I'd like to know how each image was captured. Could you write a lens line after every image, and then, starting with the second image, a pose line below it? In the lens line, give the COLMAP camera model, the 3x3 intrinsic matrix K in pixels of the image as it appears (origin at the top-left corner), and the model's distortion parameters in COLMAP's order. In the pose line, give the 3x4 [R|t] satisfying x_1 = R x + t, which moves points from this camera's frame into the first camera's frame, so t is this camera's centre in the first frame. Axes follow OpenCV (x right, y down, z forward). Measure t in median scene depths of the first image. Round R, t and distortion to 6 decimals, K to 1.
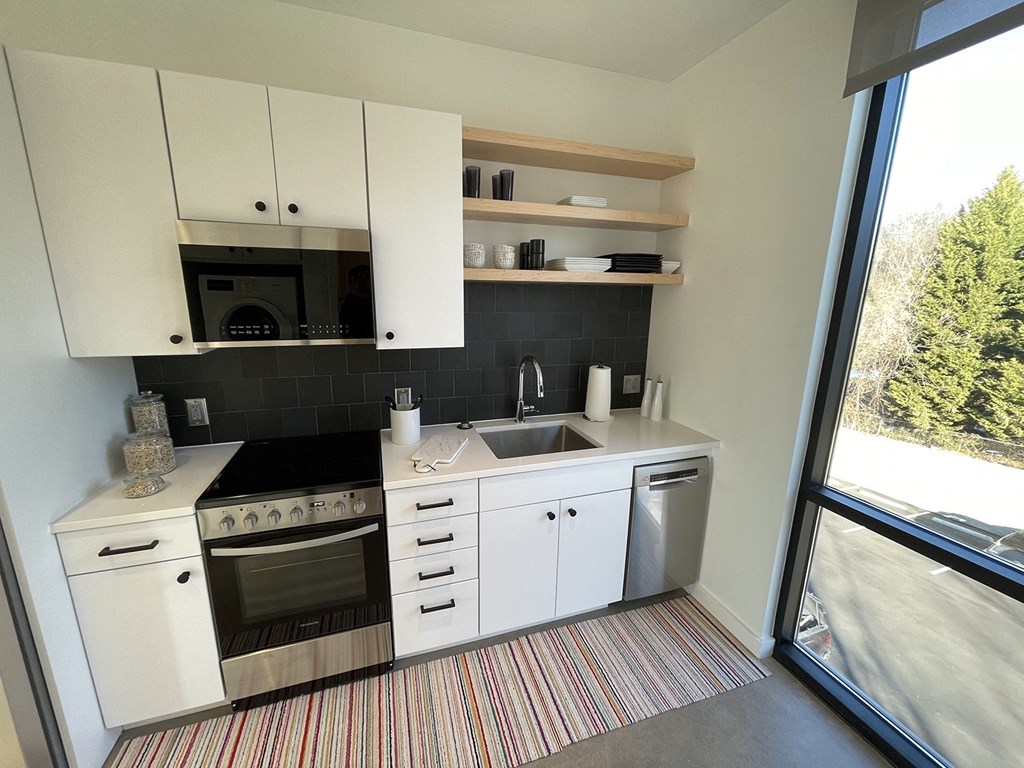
lens RADIAL K [[415.9, 0, 512.0], [0, 415.9, 384.0], [0, 0, 1]] dist [0.000353, 0.000220]
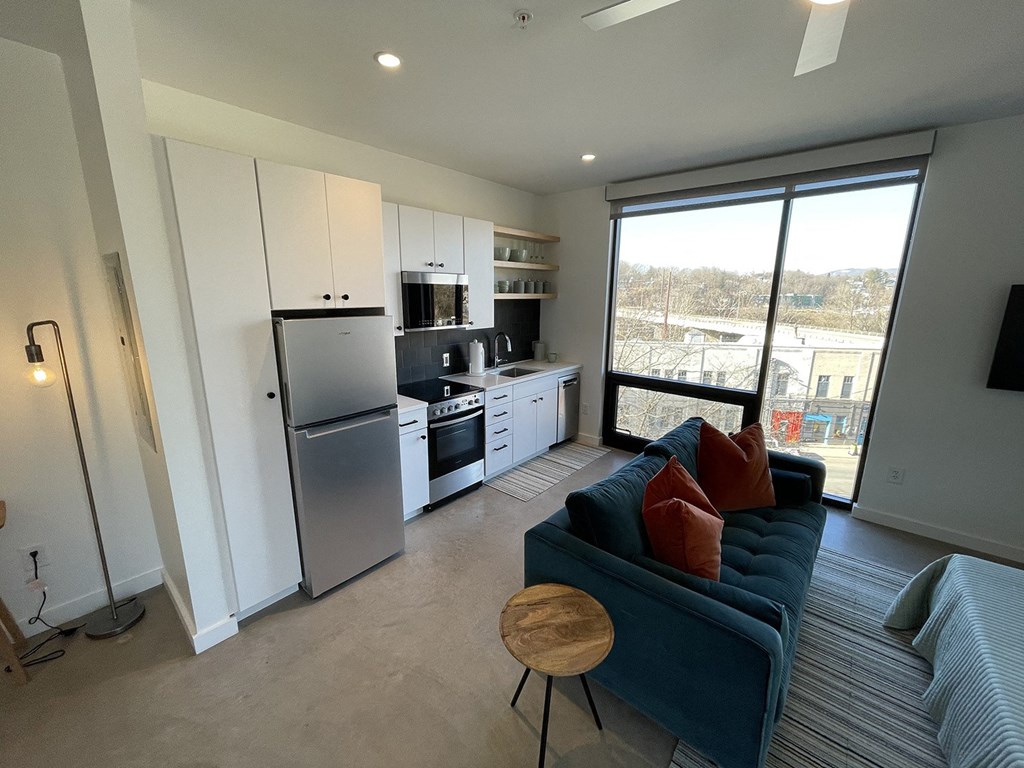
lens RADIAL K [[415.9, 0, 512.0], [0, 415.9, 384.0], [0, 0, 1]] dist [0.000353, 0.000220]
pose [[0.855698, -0.127538, 0.501513, -1.218707], [0.125810, 0.991347, 0.037445, 0.138556], [-0.501949, 0.031053, 0.864340, -0.943423]]
